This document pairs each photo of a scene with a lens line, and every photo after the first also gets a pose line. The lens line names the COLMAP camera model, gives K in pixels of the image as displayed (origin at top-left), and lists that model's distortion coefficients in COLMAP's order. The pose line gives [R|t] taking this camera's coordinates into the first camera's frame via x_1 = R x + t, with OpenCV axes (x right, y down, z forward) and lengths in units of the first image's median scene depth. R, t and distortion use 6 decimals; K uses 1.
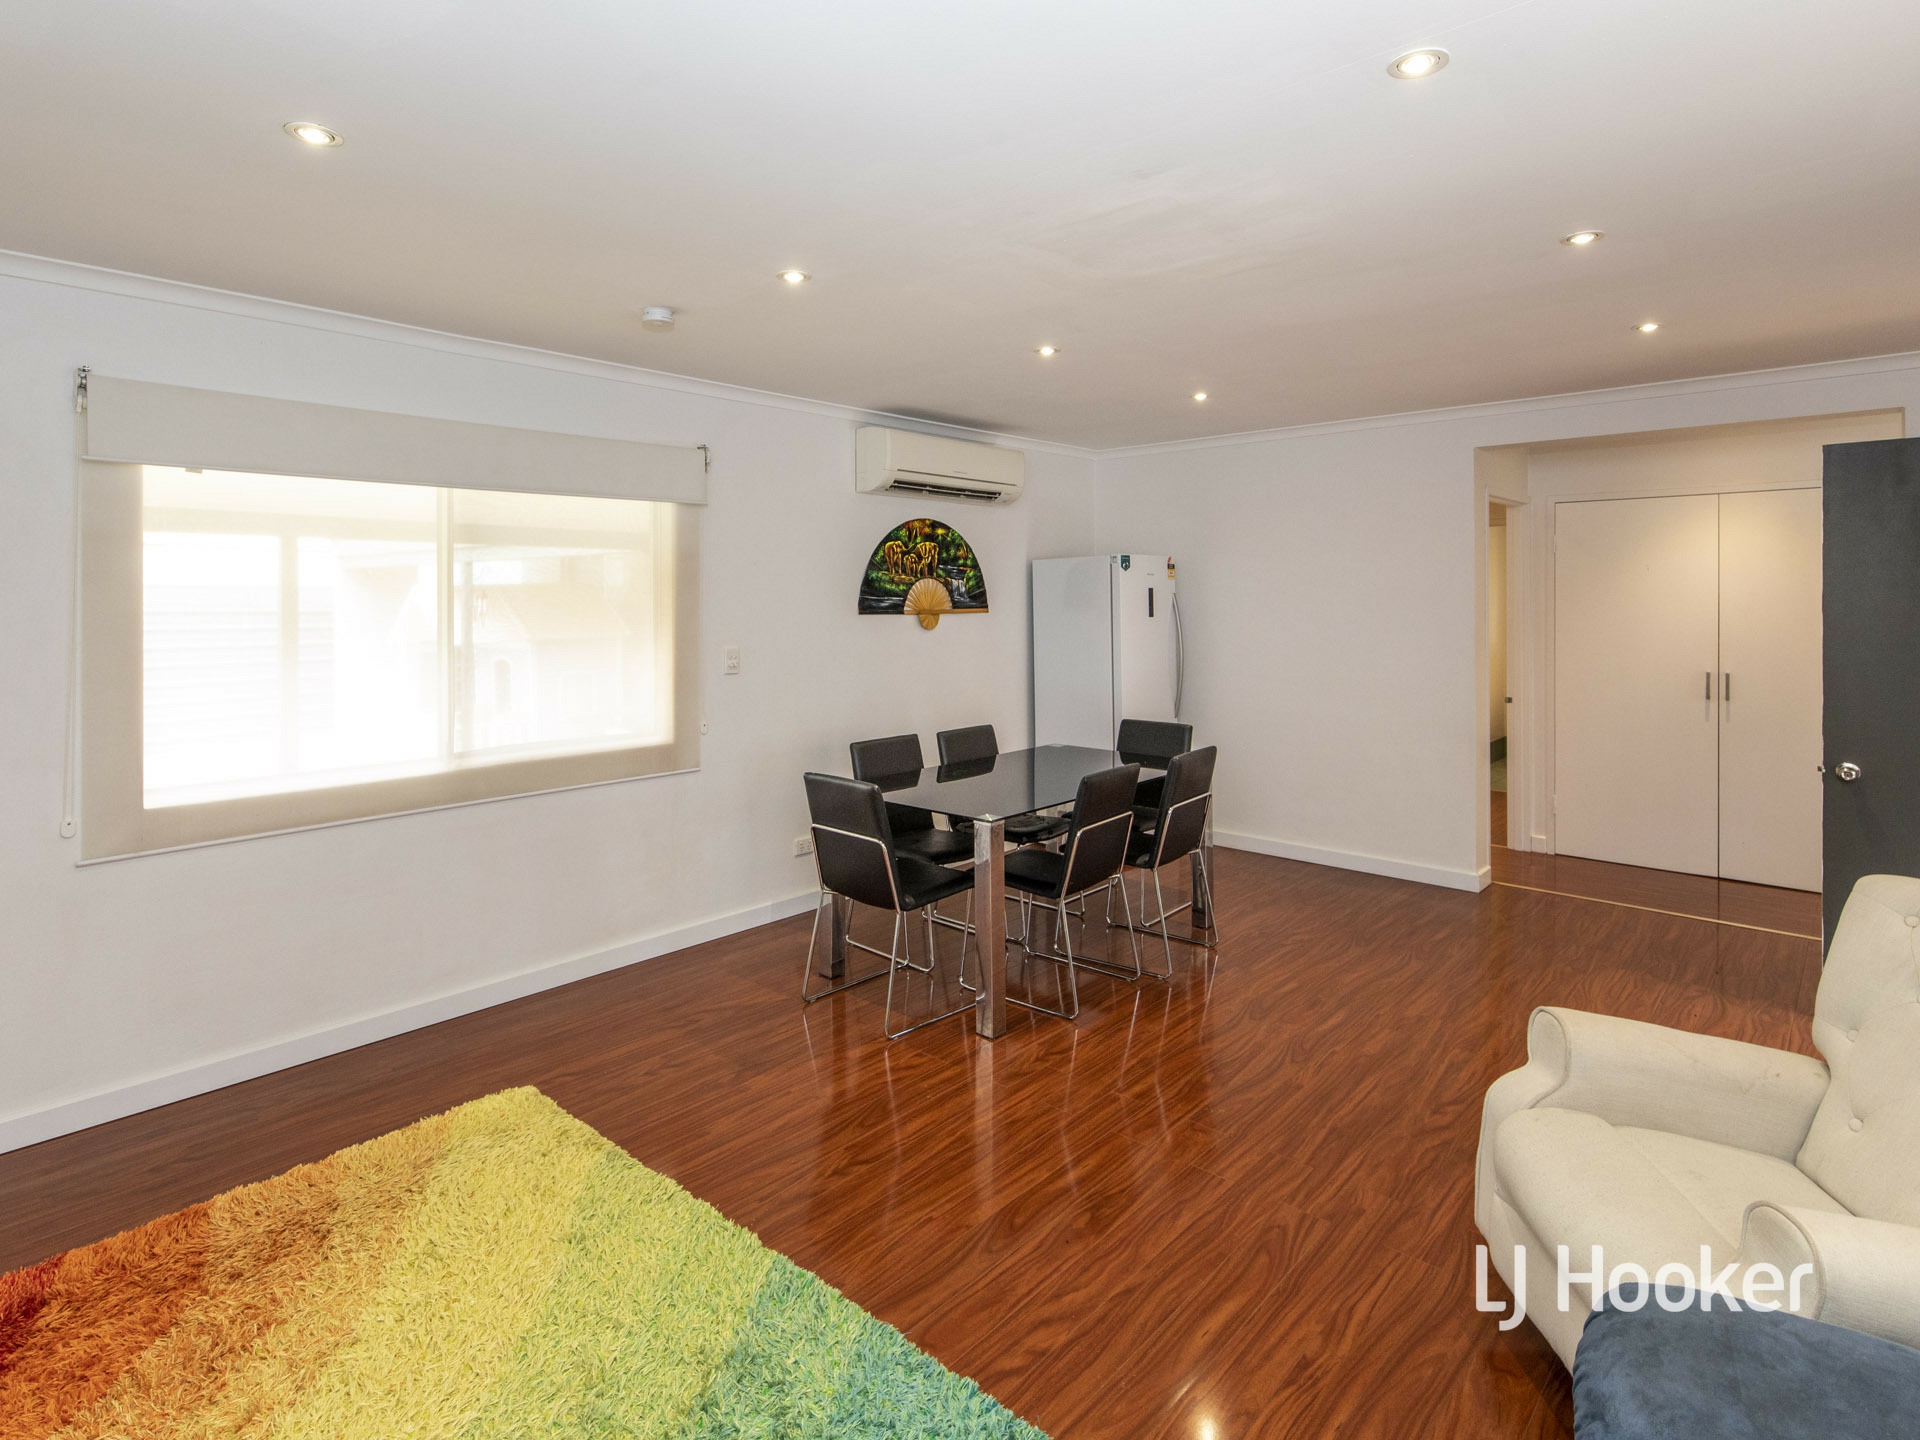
lens RADIAL K [[1013.4, 0, 959.3], [0, 1013.4, 691.7], [0, 0, 1]] dist [0.002861, 0.000464]
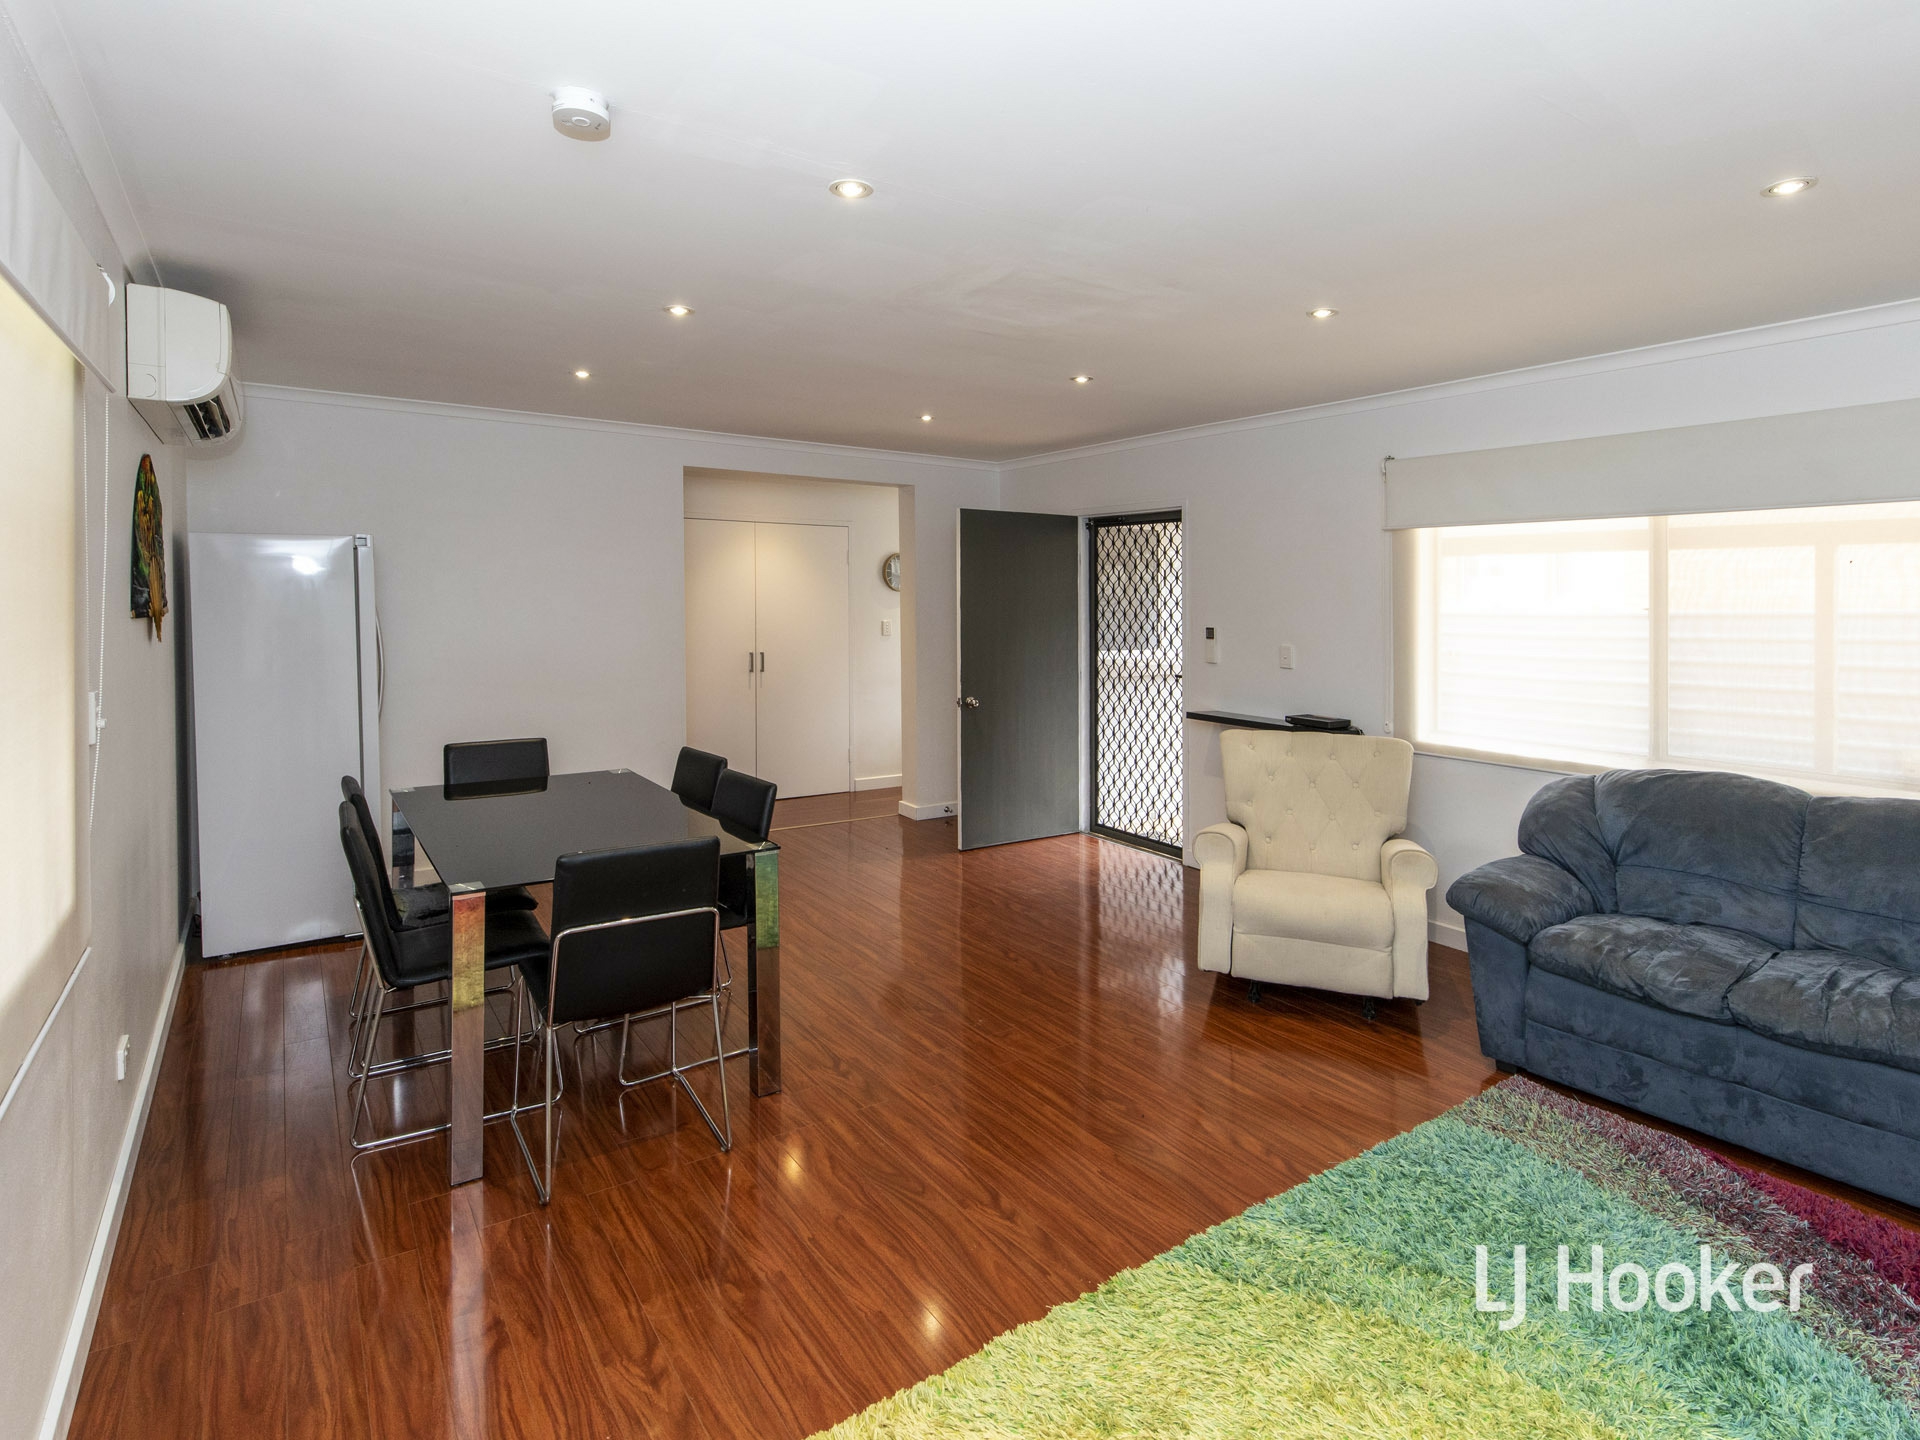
lens RADIAL K [[984.7, 0, 960.0], [0, 984.7, 720.0], [0, 0, 1]] dist [-0.001036, -0.000125]
pose [[0.240016, -0.116179, 0.963792, -0.785068], [0.074765, 0.992076, 0.100969, -0.065878], [-0.967886, 0.047824, 0.246800, 0.650503]]
